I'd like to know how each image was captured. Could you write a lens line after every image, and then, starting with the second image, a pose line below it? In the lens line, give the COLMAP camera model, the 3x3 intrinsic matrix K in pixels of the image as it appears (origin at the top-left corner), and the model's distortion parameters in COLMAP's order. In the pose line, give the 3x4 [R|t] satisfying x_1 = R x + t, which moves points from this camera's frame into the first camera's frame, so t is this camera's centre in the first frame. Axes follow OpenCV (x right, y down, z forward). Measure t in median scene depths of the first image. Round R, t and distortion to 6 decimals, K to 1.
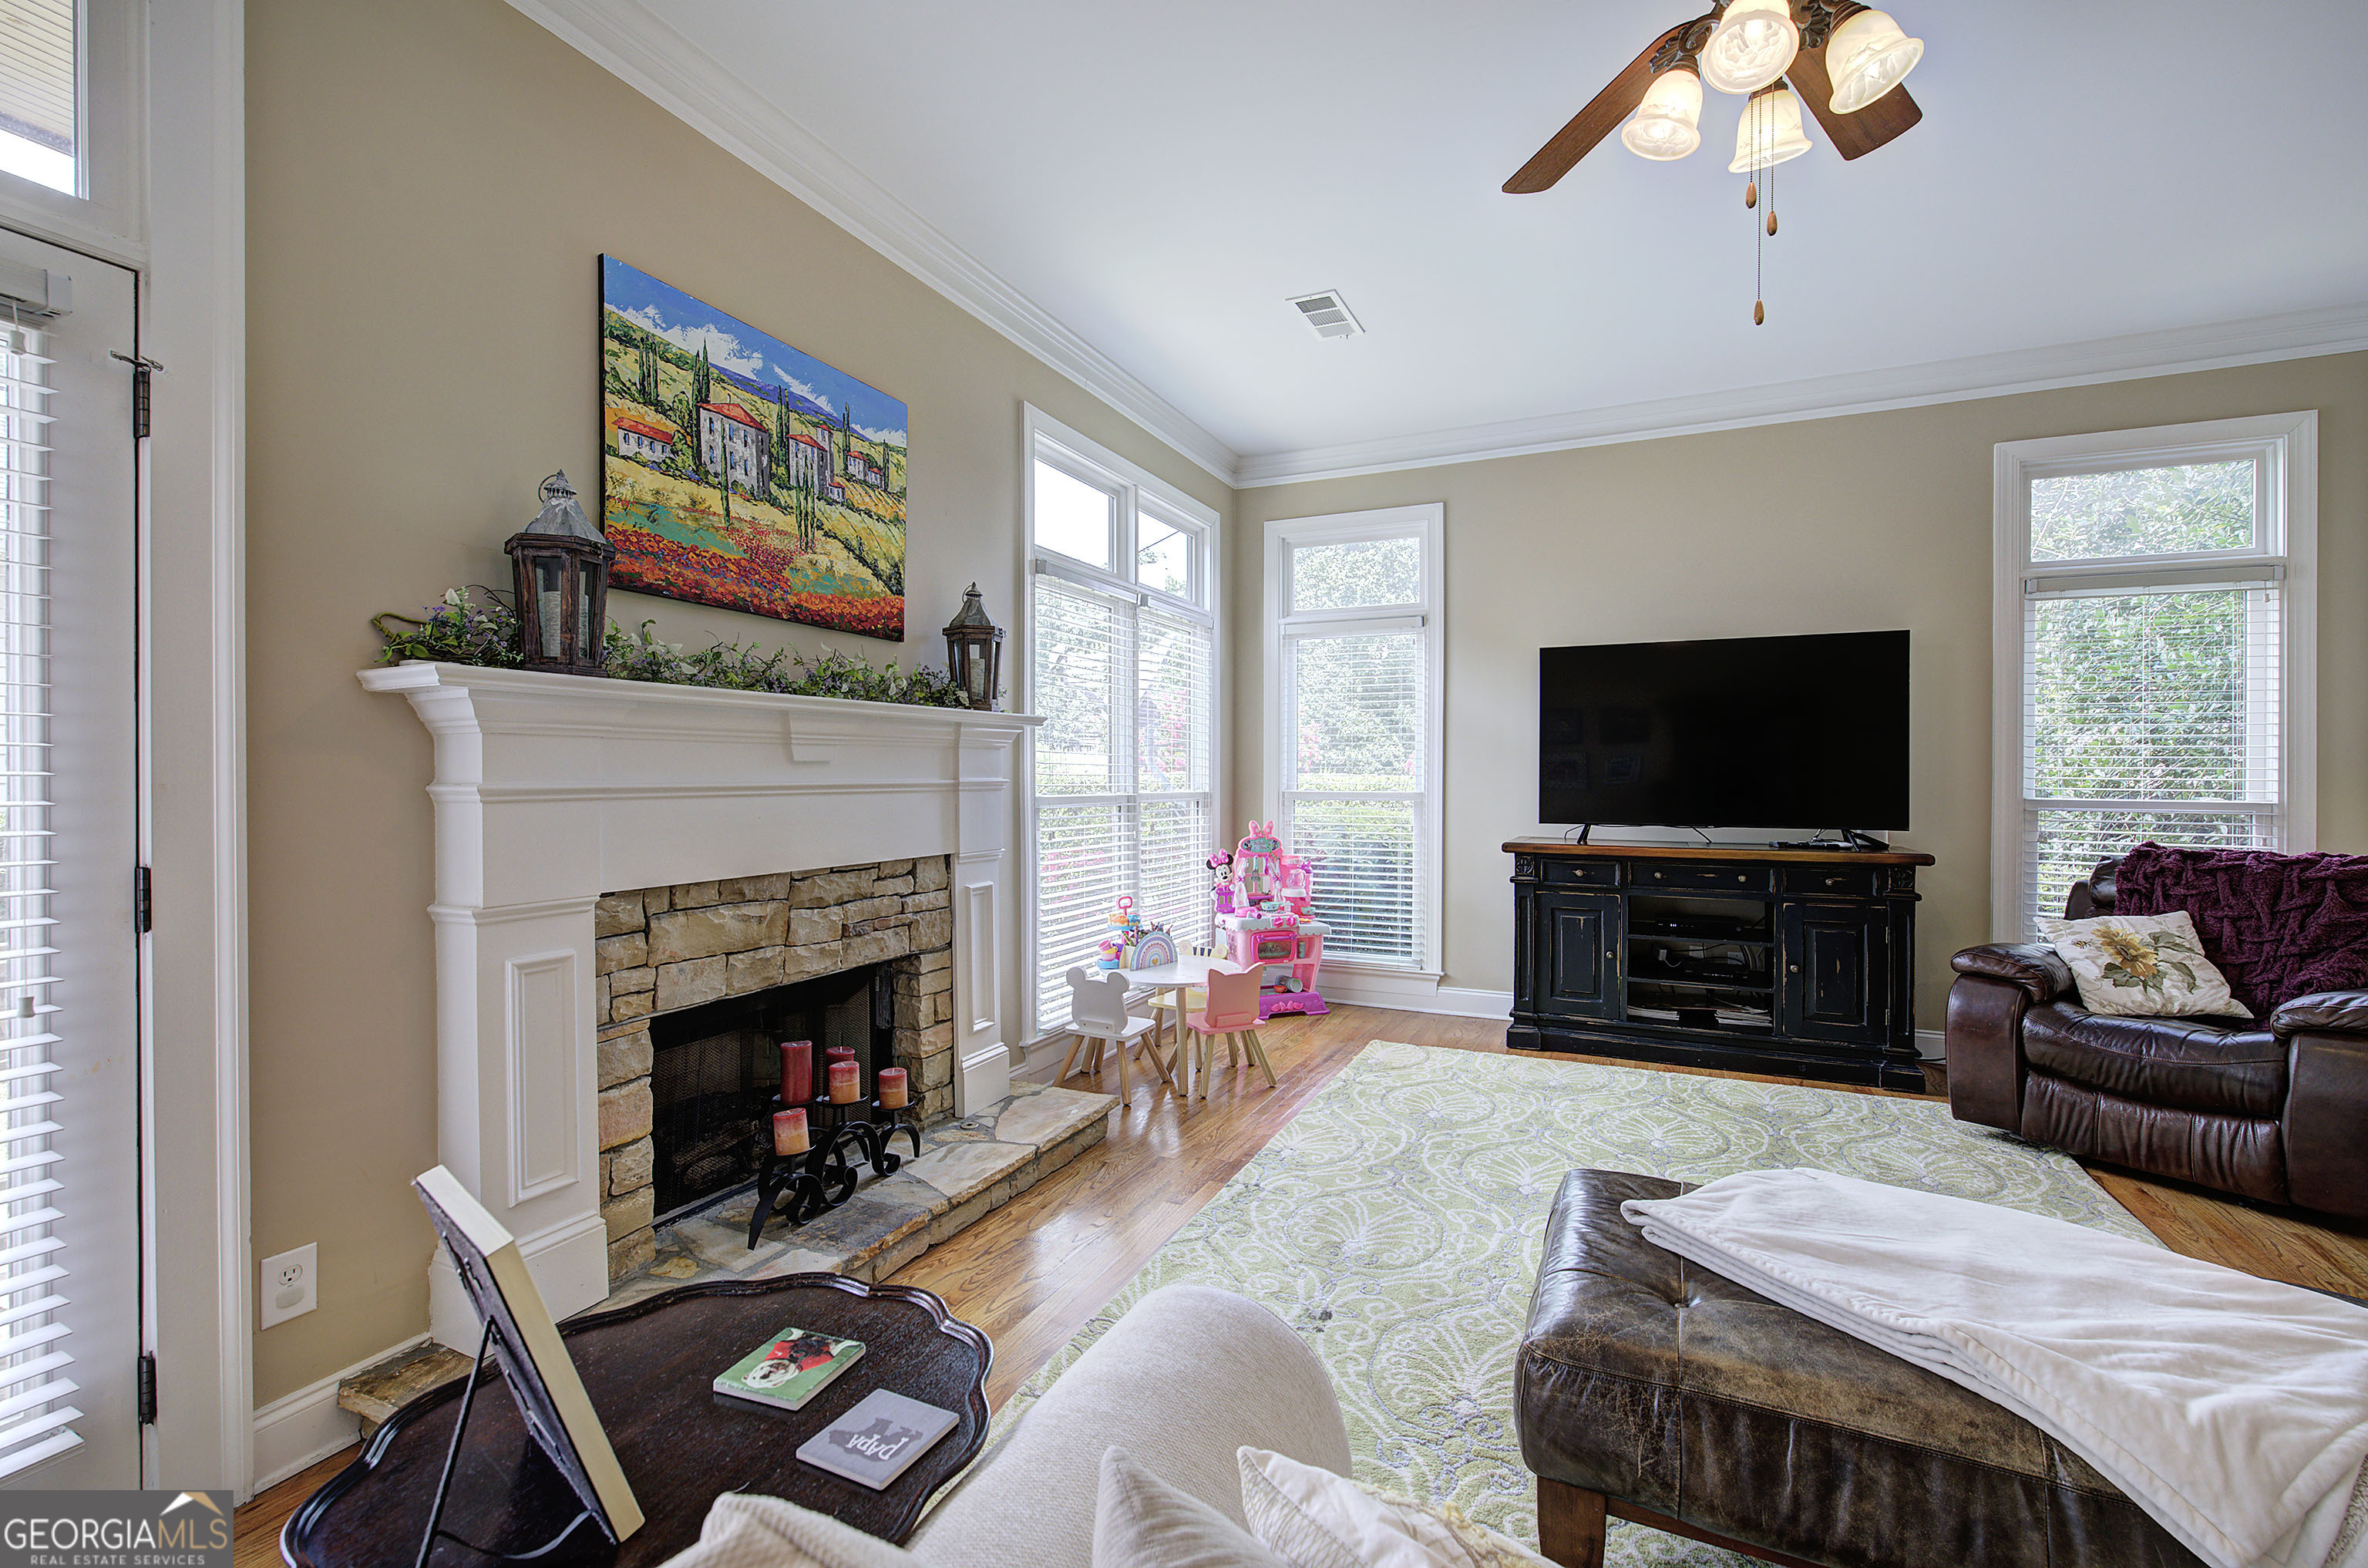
lens RADIAL K [[1000.8, 0, 1196.3], [0, 1000.8, 777.2], [0, 0, 1]] dist [-0.008038, 0.002256]
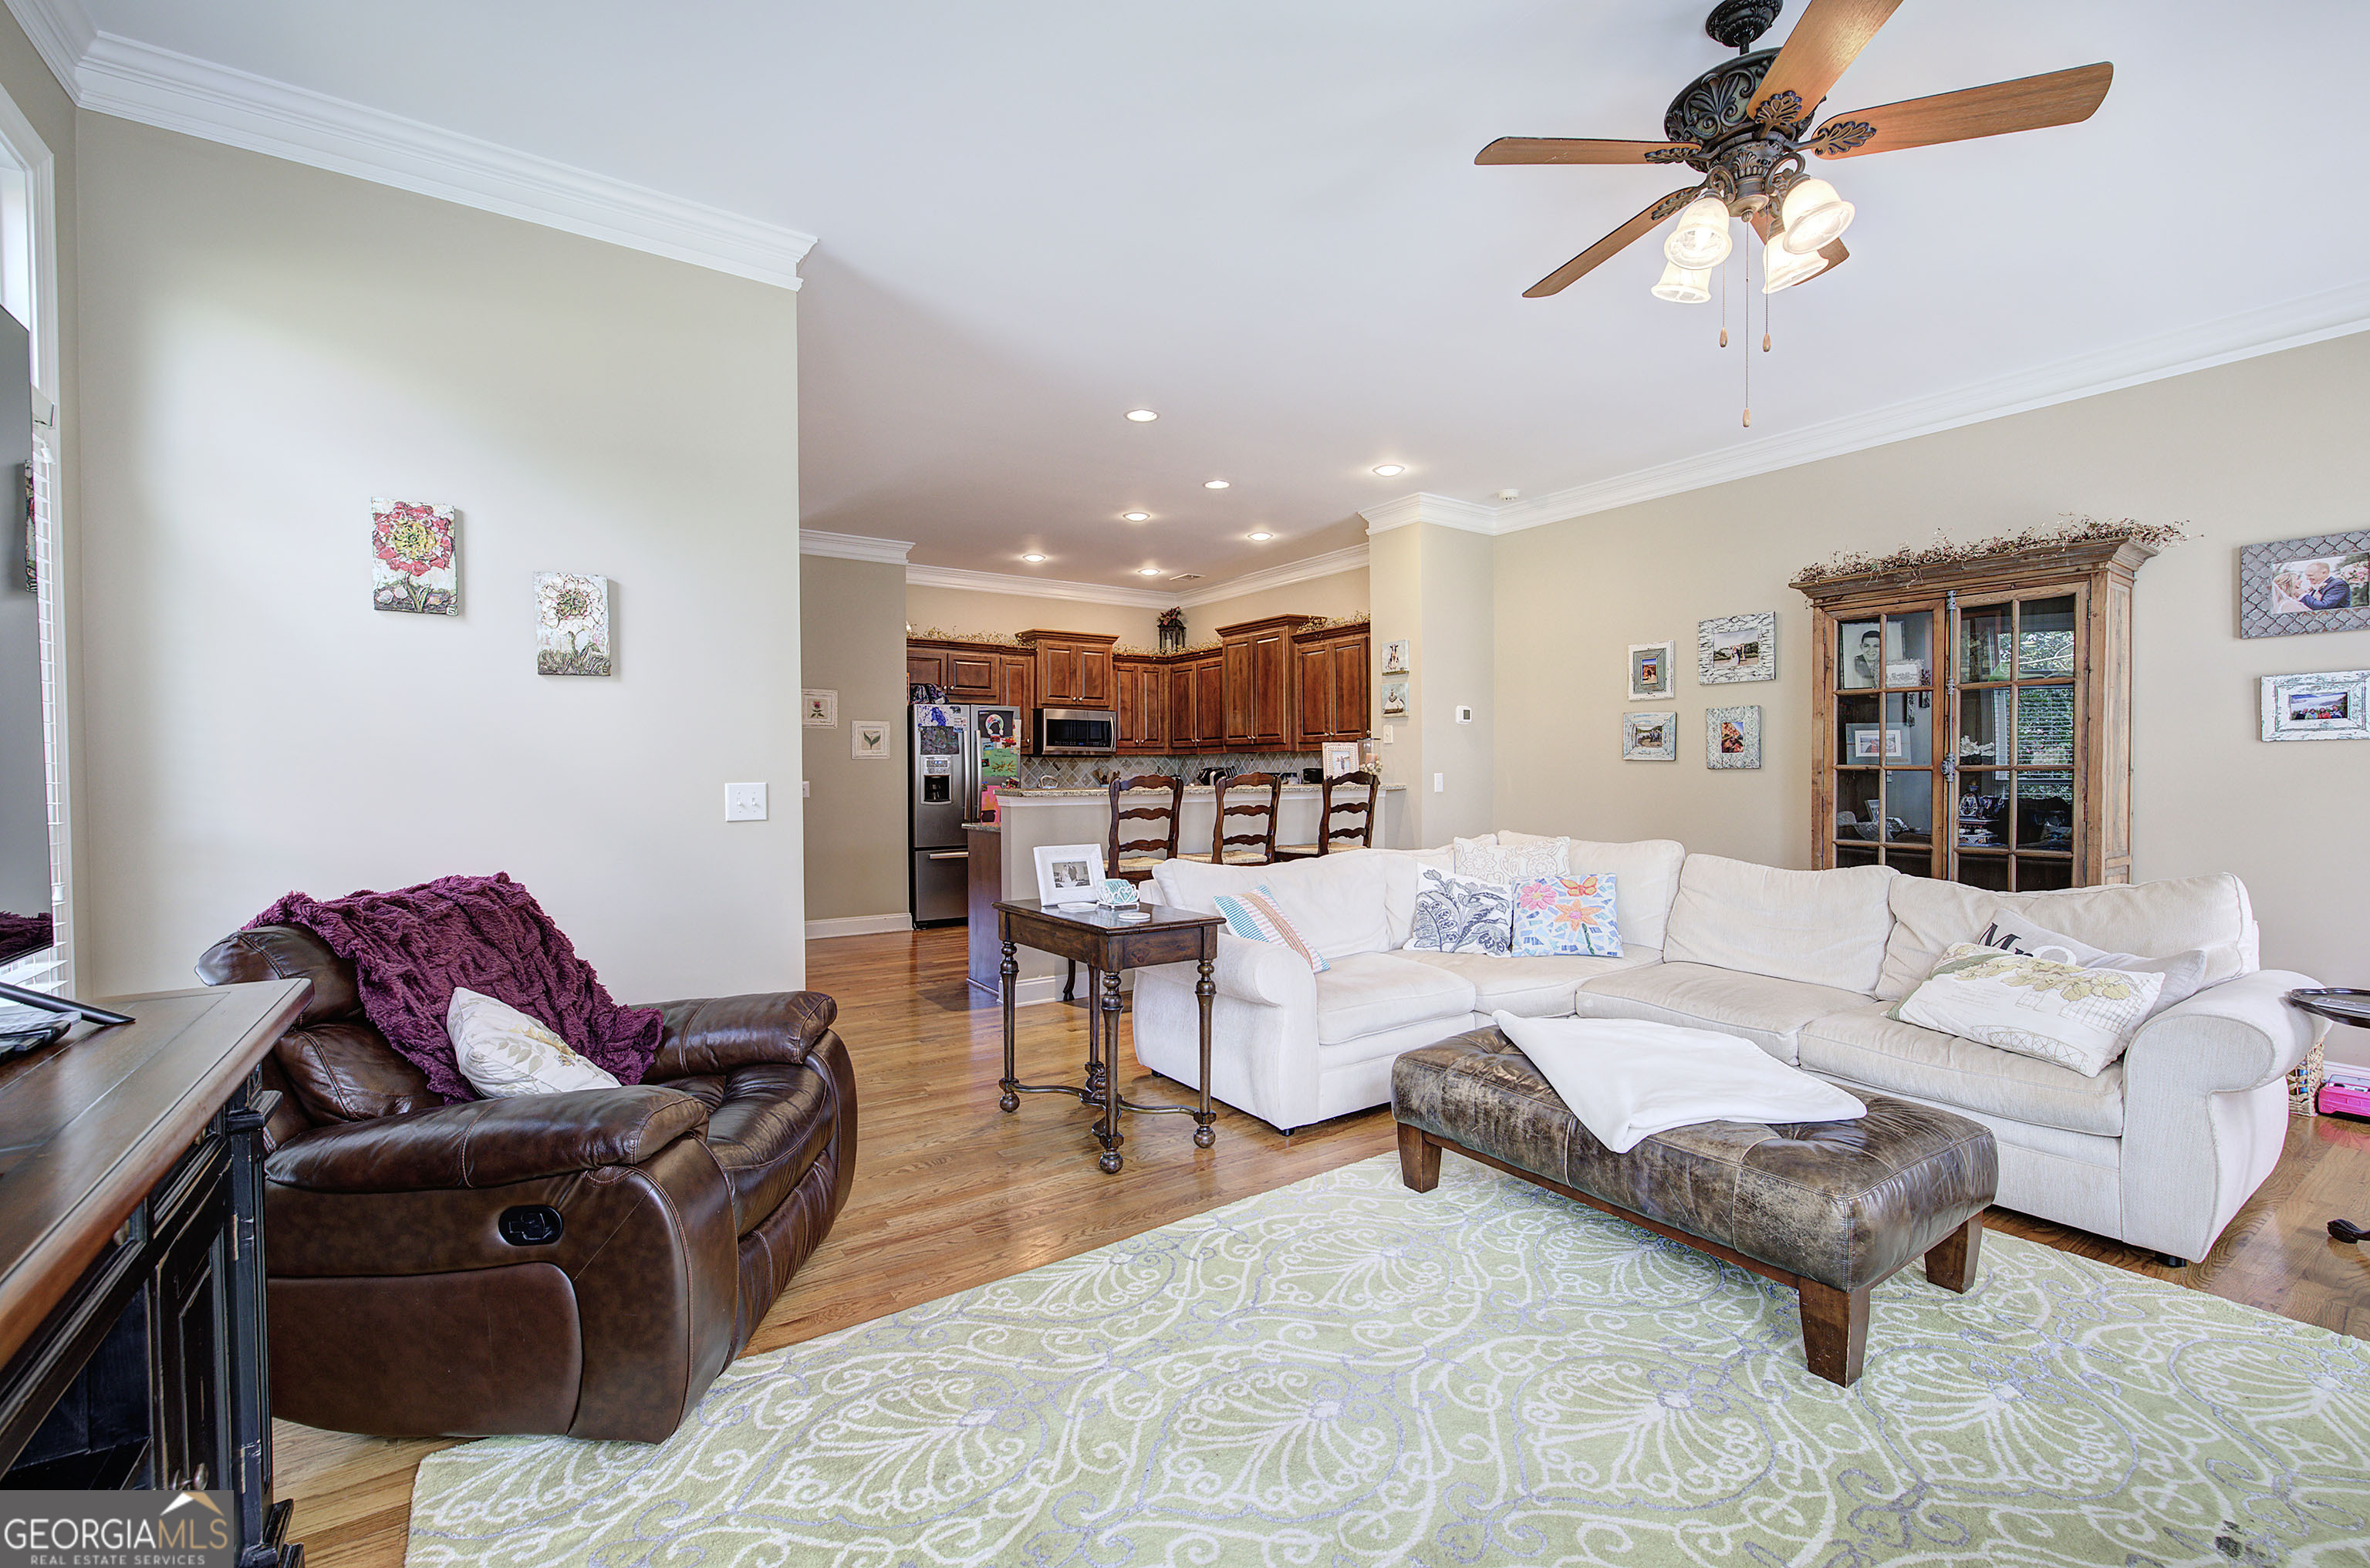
lens RADIAL K [[1001.5, 0, 1187.2], [0, 1001.5, 780.7], [0, 0, 1]] dist [-0.008038, 0.002256]
pose [[-0.858462, -0.004581, 0.512857, 0.277293], [0.004501, 0.999854, 0.016464, -0.006087], [-0.512858, 0.016442, -0.858316, 1.345621]]
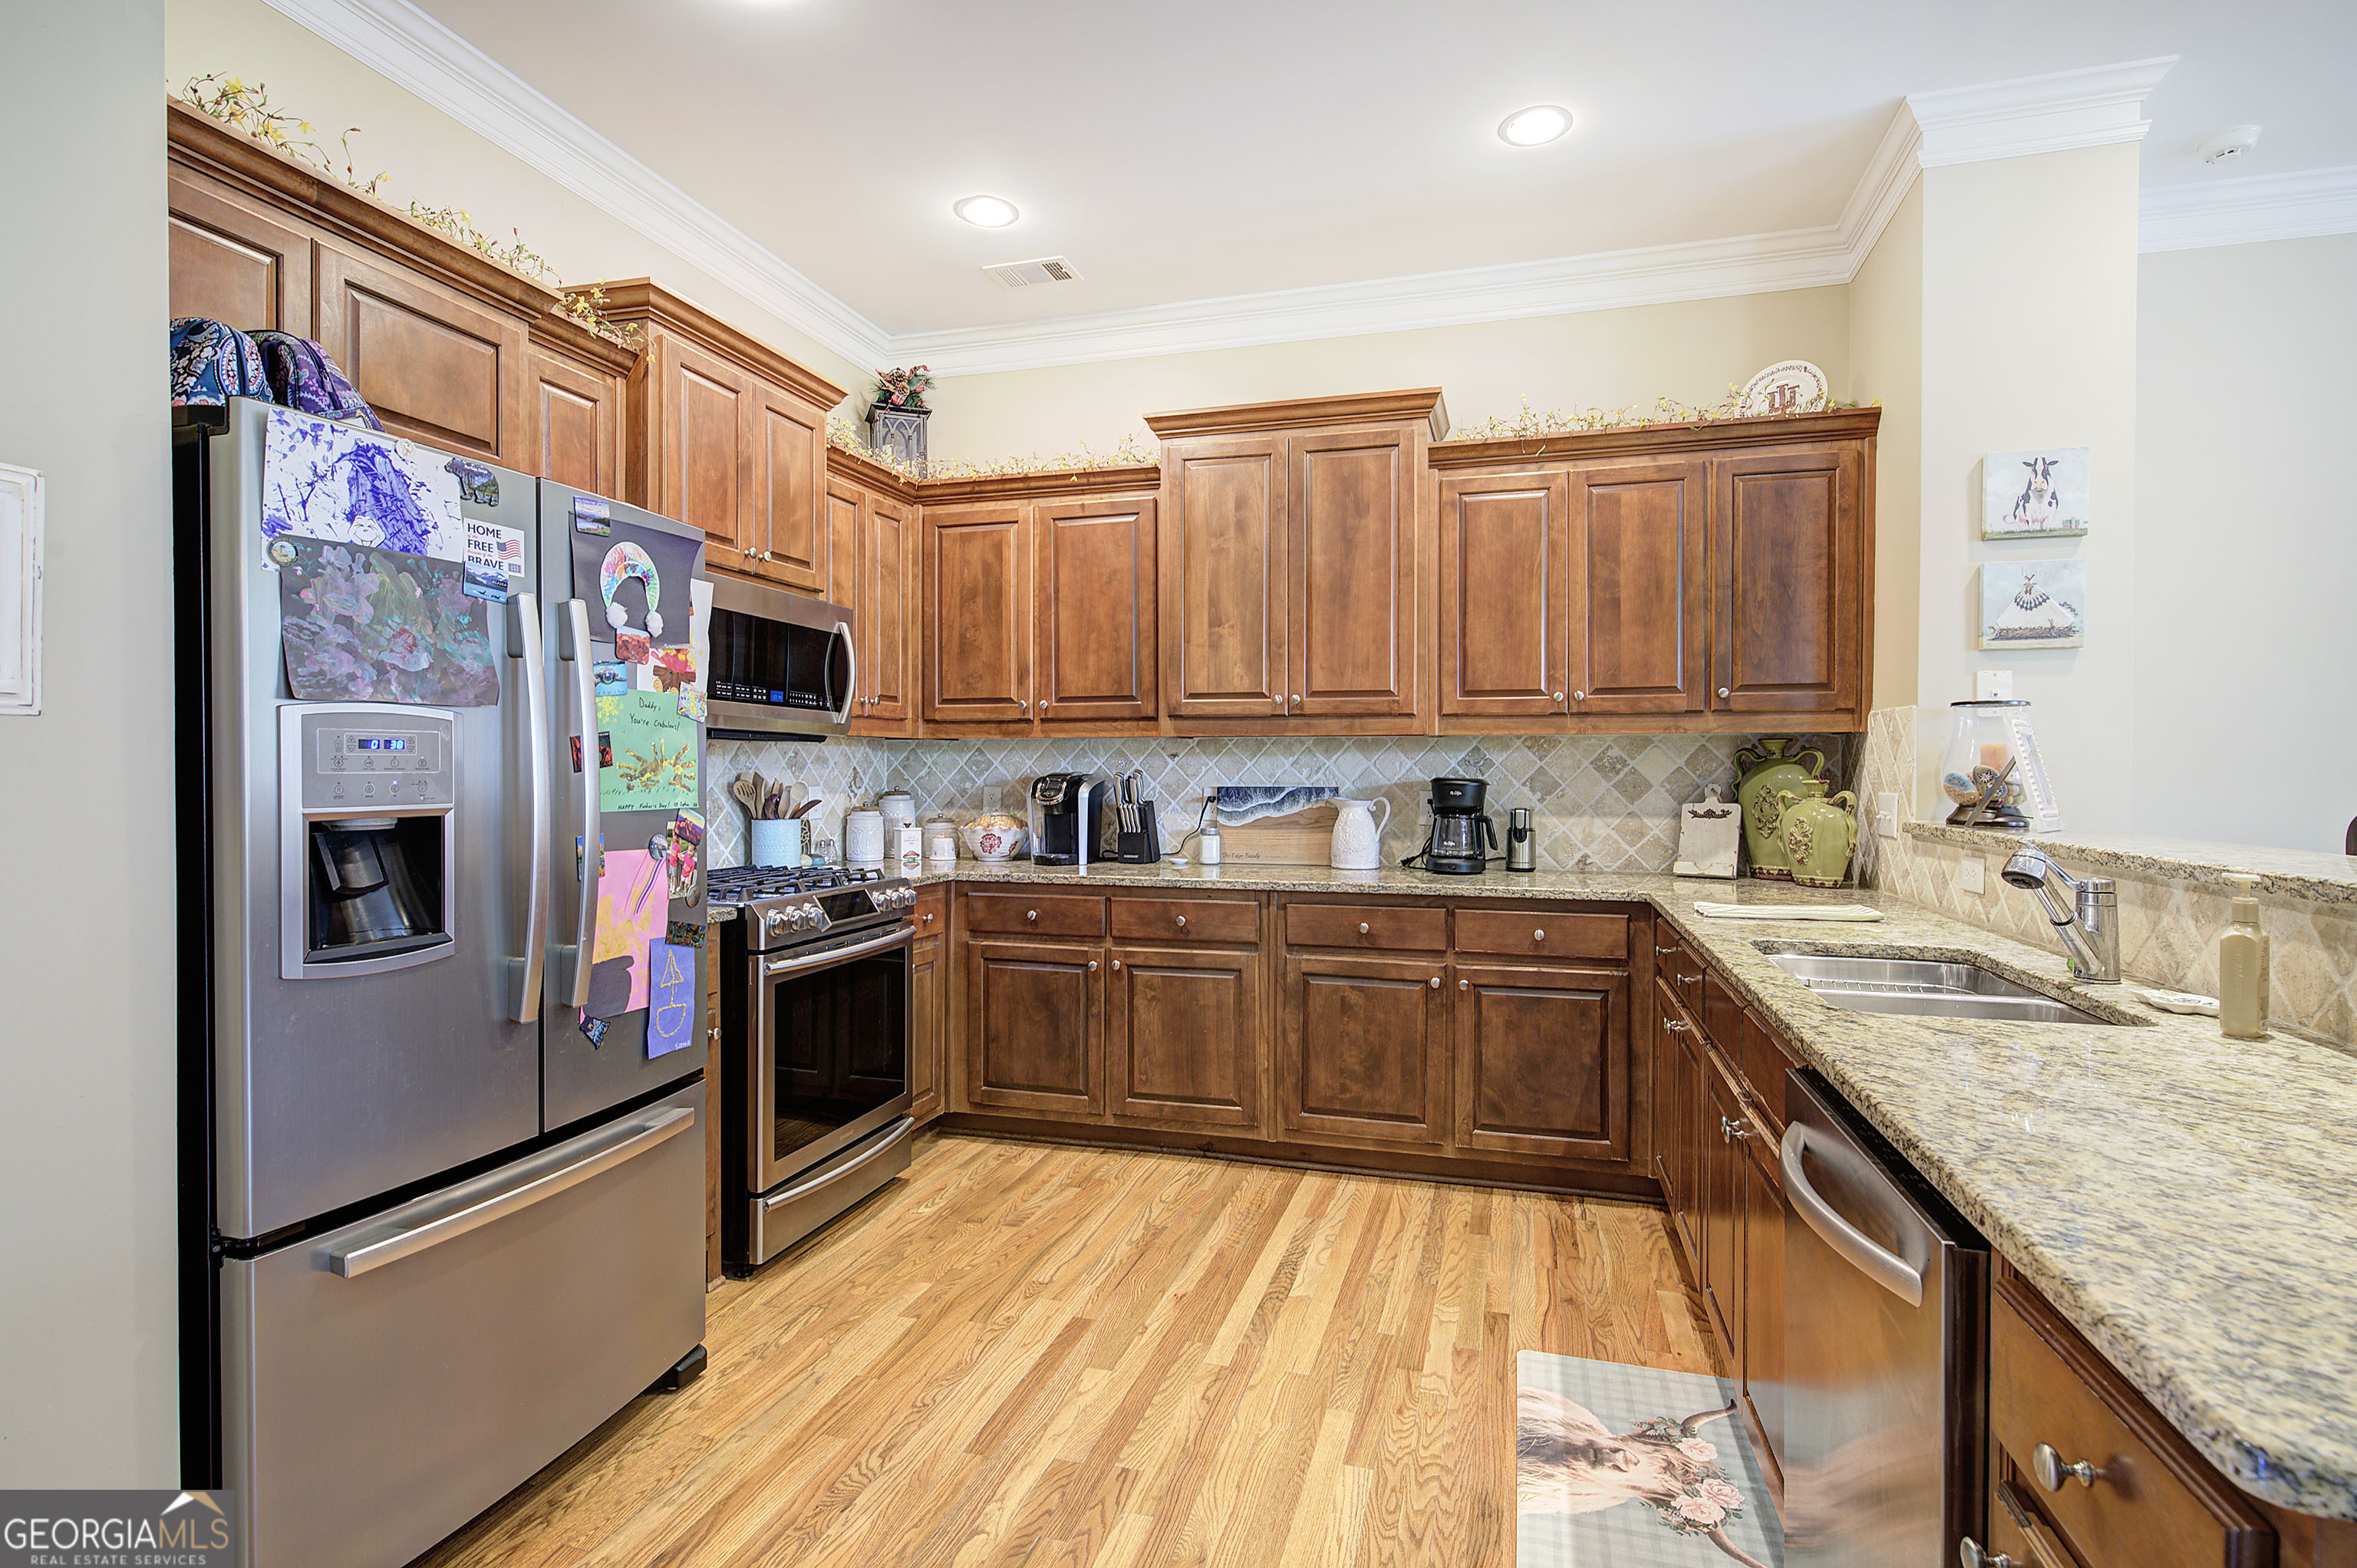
lens RADIAL K [[1132.1, 0, 1193.9], [0, 1132.1, 784.2], [0, 0, 1]] dist [-0.001178, 0.001134]
pose [[-0.987327, -0.002297, -0.158685, 1.730040], [-0.004918, 0.999858, 0.016126, -0.005308], [0.158625, 0.016702, -0.987198, 0.161764]]
